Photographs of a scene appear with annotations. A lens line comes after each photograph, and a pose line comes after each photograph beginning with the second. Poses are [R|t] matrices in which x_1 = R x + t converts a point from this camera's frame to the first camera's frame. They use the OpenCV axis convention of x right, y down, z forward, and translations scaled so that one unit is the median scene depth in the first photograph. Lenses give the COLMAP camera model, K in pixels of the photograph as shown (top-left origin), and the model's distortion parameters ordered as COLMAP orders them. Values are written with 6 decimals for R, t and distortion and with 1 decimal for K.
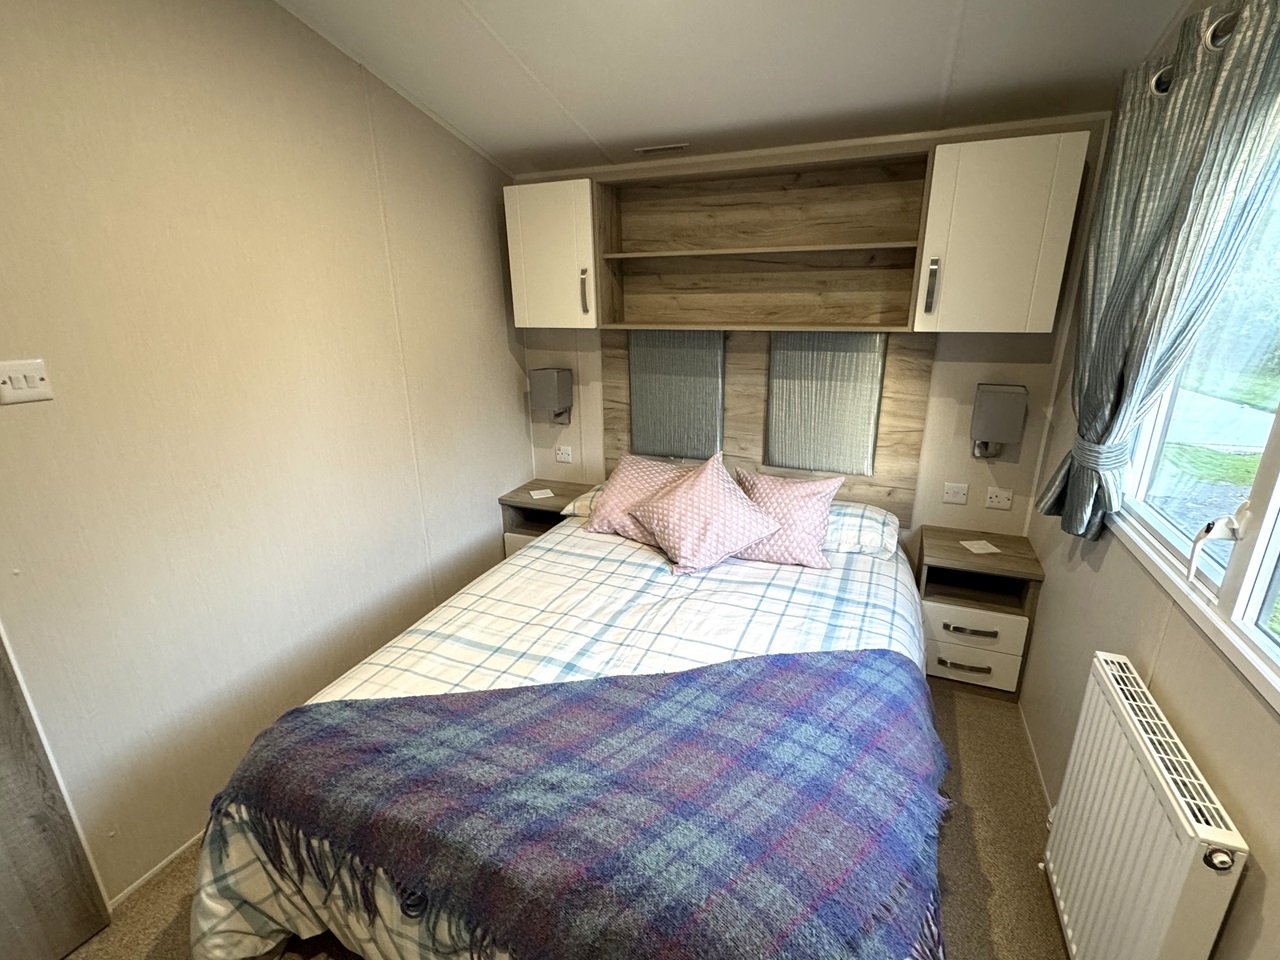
lens RADIAL K [[588.8, 0, 637.9], [0, 588.8, 482.5], [0, 0, 1]] dist [-0.002633, 0.001488]
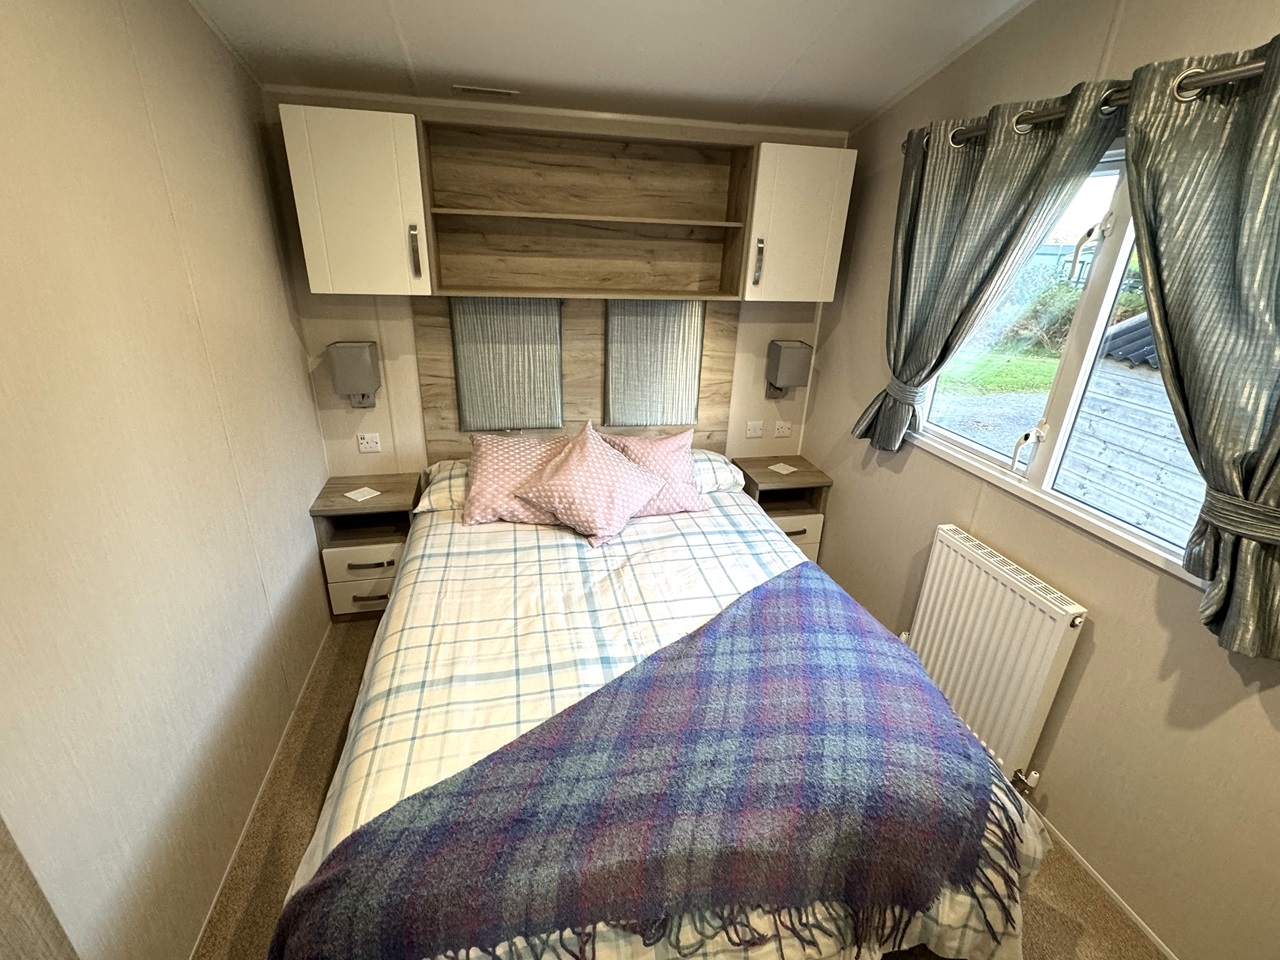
lens RADIAL K [[588.8, 0, 638.3], [0, 588.8, 483.0], [0, 0, 1]] dist [-0.002633, 0.001488]
pose [[0.812923, -0.184636, 0.552327, -0.395917], [0.131276, 0.982099, 0.135088, -0.075474], [-0.567382, -0.037309, 0.822609, 0.115230]]
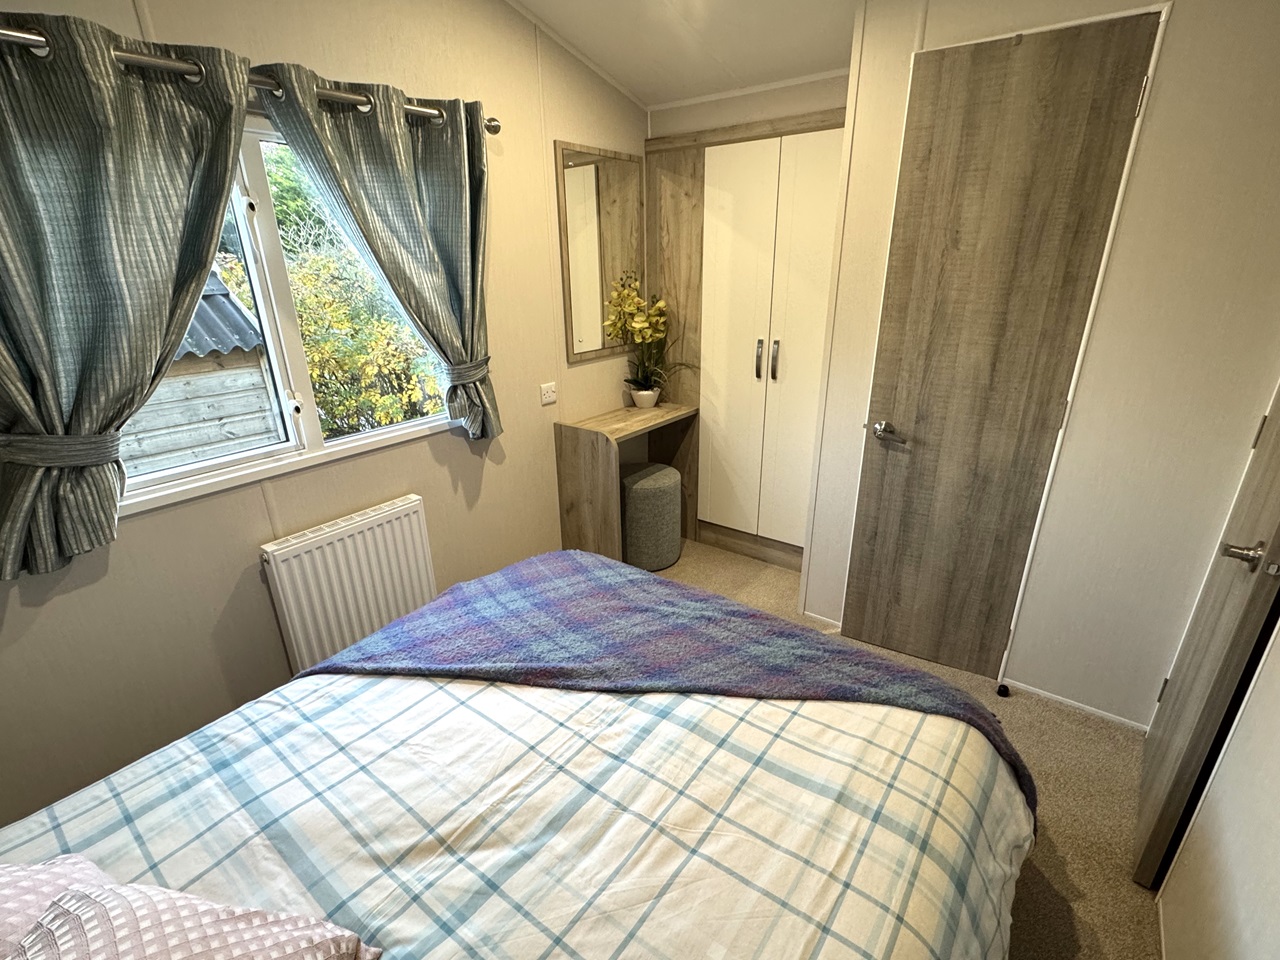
lens RADIAL K [[588.8, 0, 640.5], [0, 588.8, 481.1], [0, 0, 1]] dist [-0.002633, 0.001488]
pose [[-0.968848, -0.058668, 0.240608, -0.186414], [0.103157, 0.787647, 0.607430, -0.317154], [-0.225151, 0.613327, -0.757058, 1.006708]]
